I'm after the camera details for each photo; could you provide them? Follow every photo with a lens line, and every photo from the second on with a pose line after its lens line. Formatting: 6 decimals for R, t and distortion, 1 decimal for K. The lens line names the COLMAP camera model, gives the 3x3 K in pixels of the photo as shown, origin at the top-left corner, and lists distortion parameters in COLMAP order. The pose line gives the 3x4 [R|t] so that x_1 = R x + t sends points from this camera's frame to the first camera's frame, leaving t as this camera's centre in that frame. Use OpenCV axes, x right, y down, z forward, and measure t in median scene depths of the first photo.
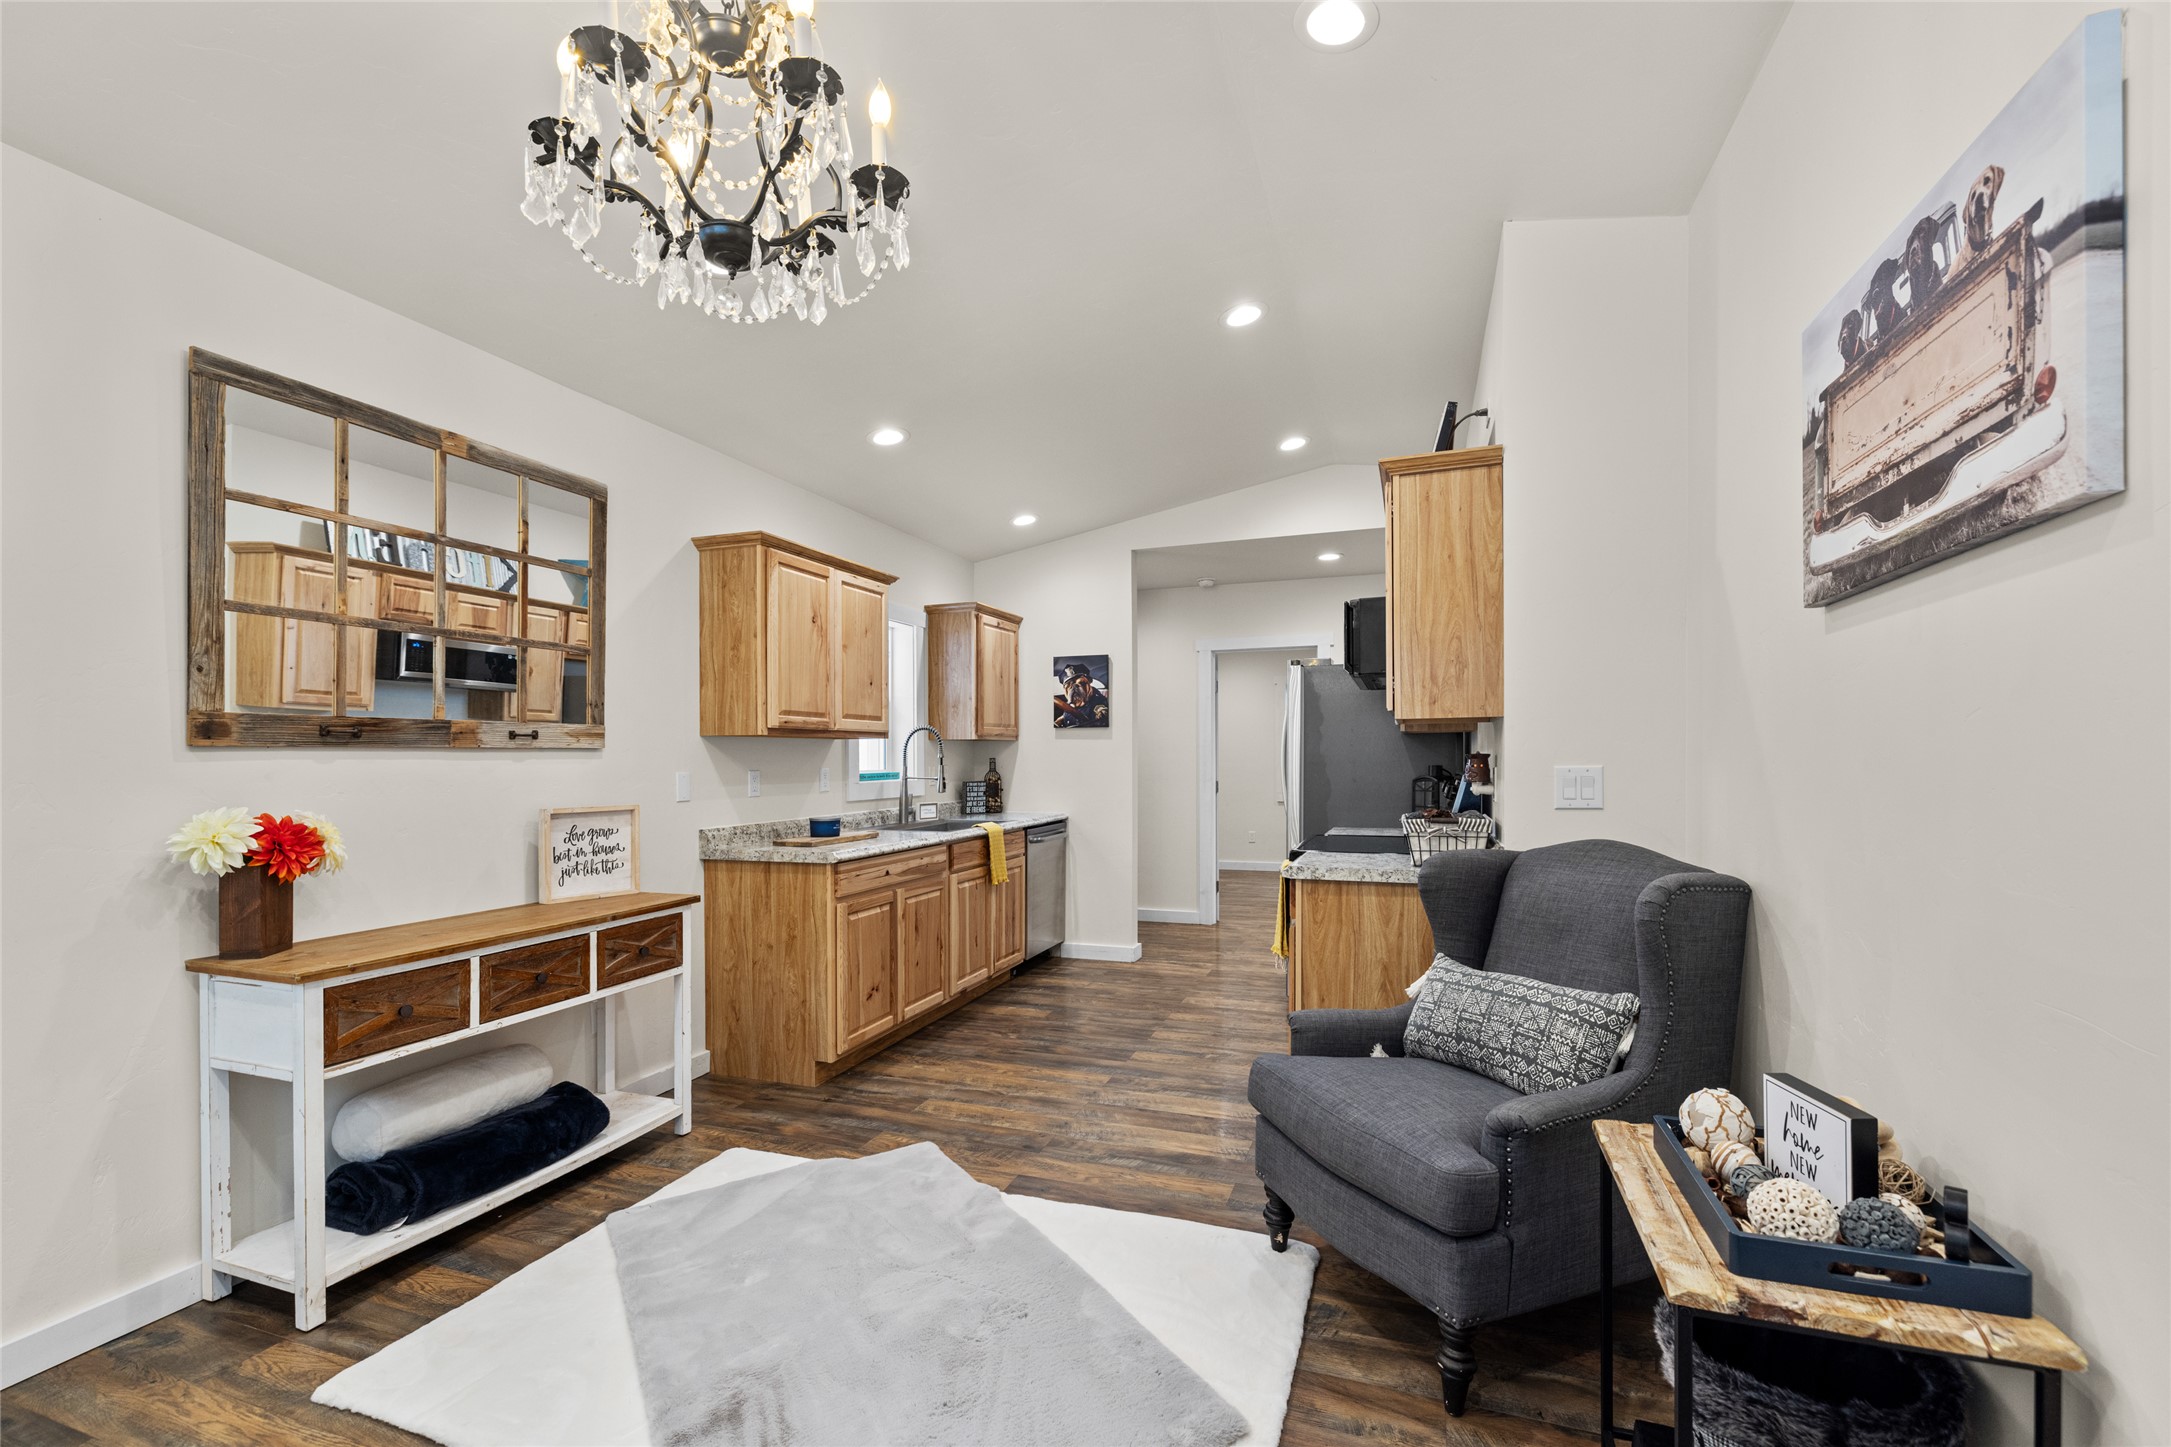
lens RADIAL K [[920.4, 0, 1084.8], [0, 920.4, 758.3], [0, 0, 1]] dist [0.000099, -0.000051]
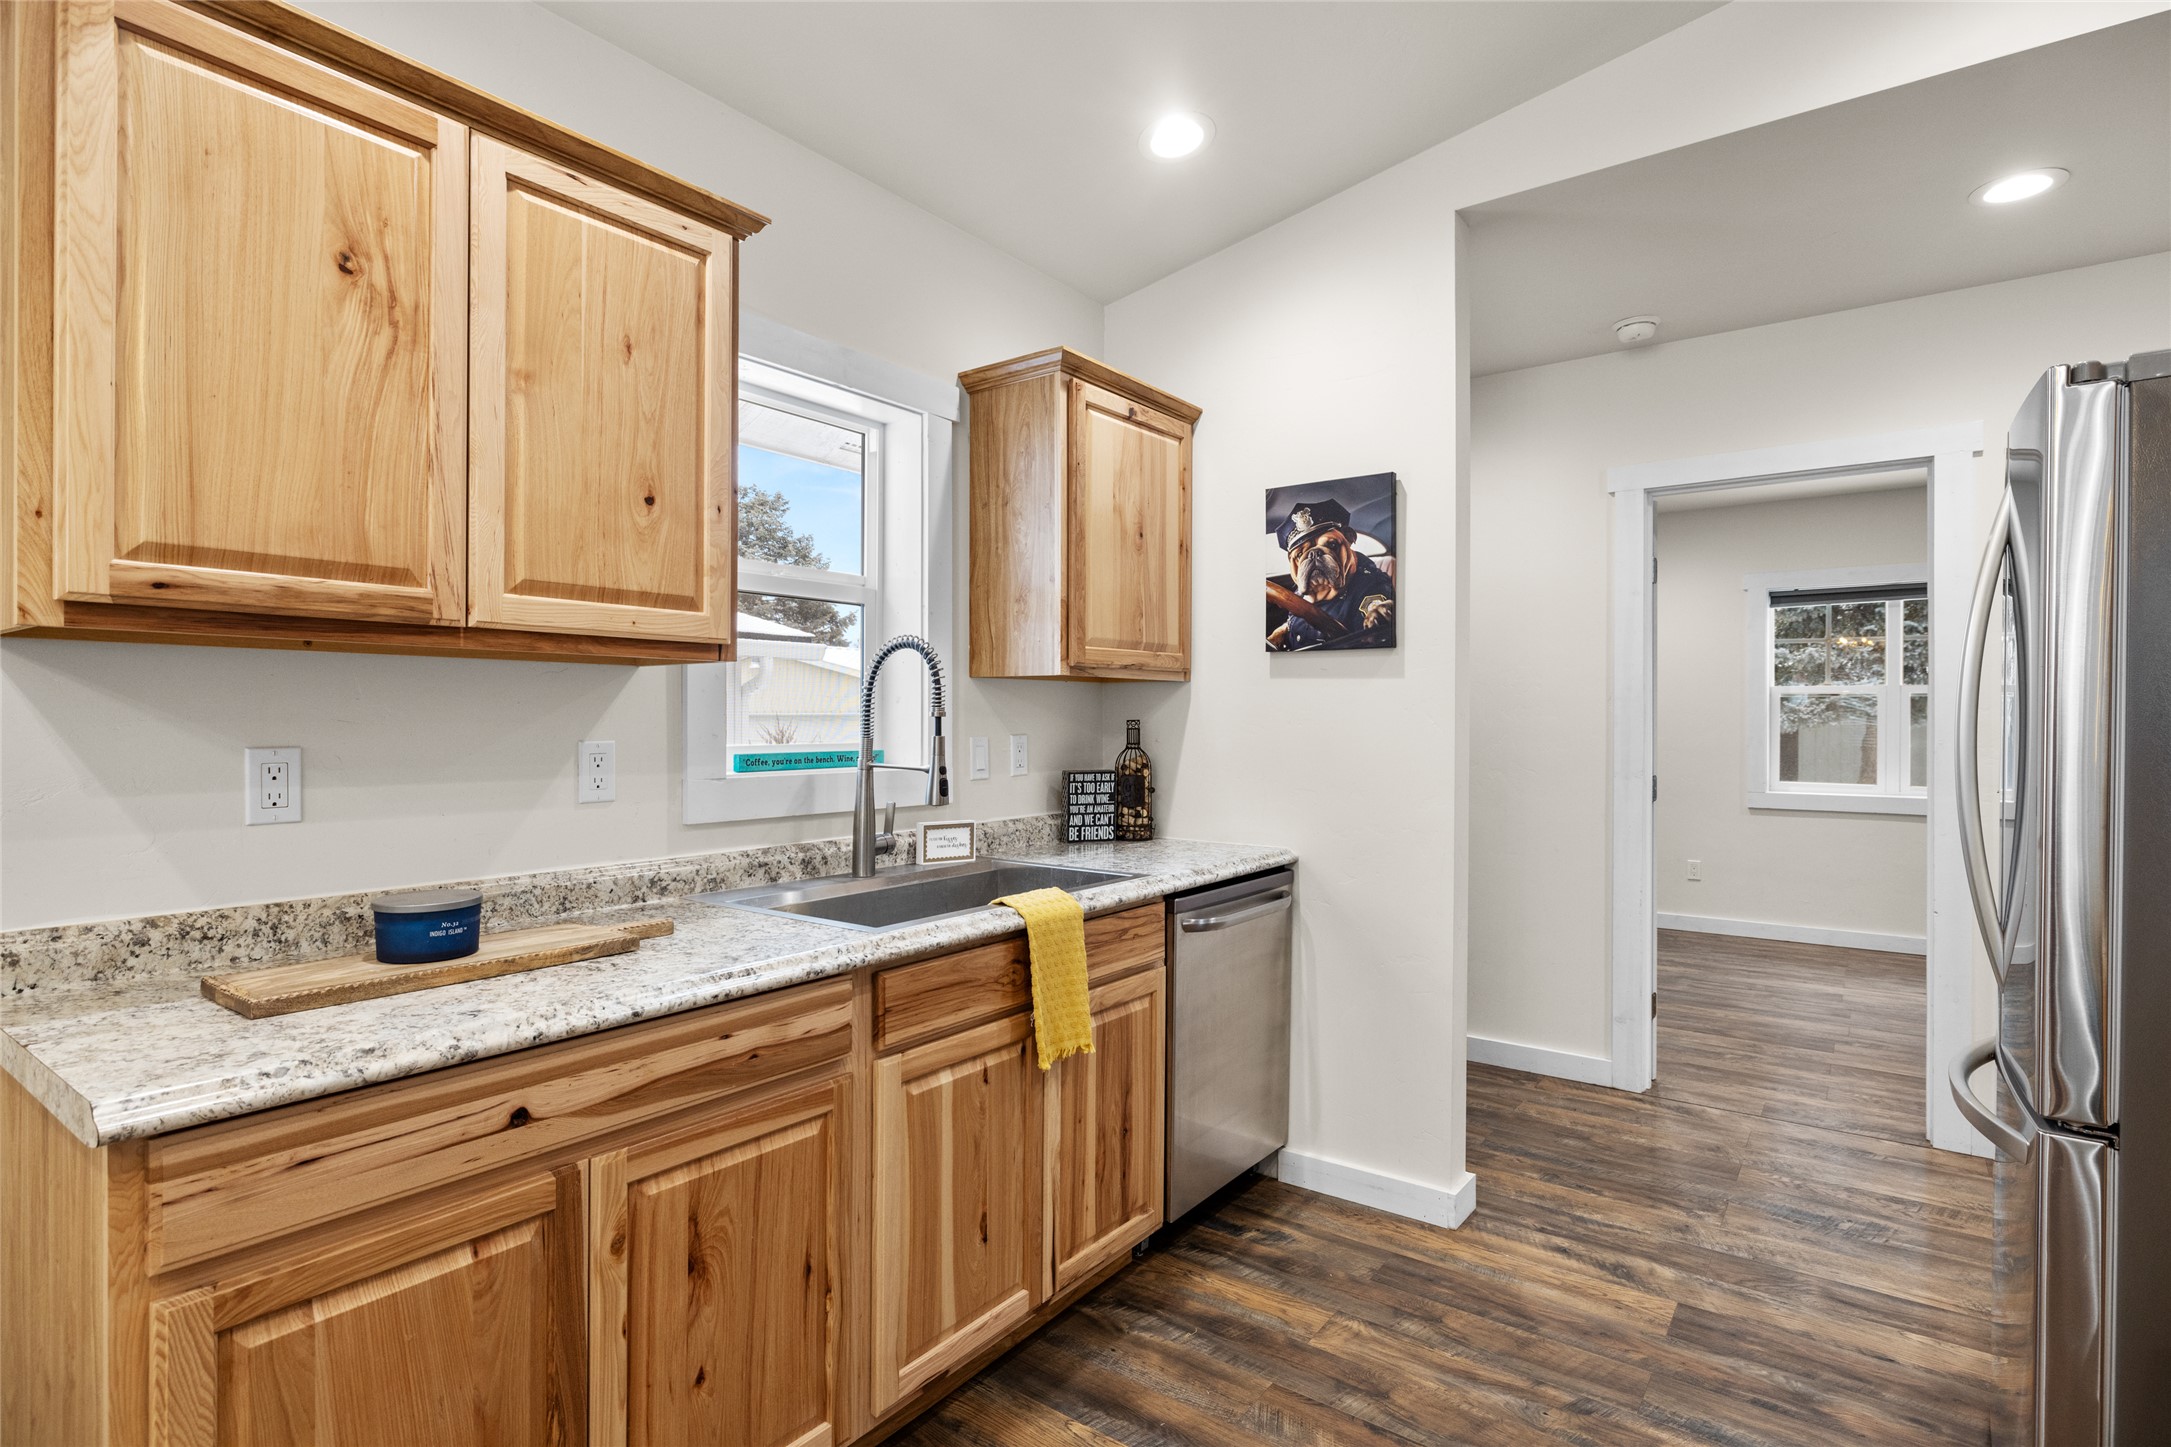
lens RADIAL K [[1077.3, 0, 1079.1], [0, 1077.3, 721.9], [0, 0, 1]] dist [-0.005667, 0.000997]
pose [[0.955994, 0.010014, -0.293214, 0.065728], [-0.009951, 0.999949, 0.001708, 0.000226], [0.293216, 0.001285, 0.956045, 1.027998]]
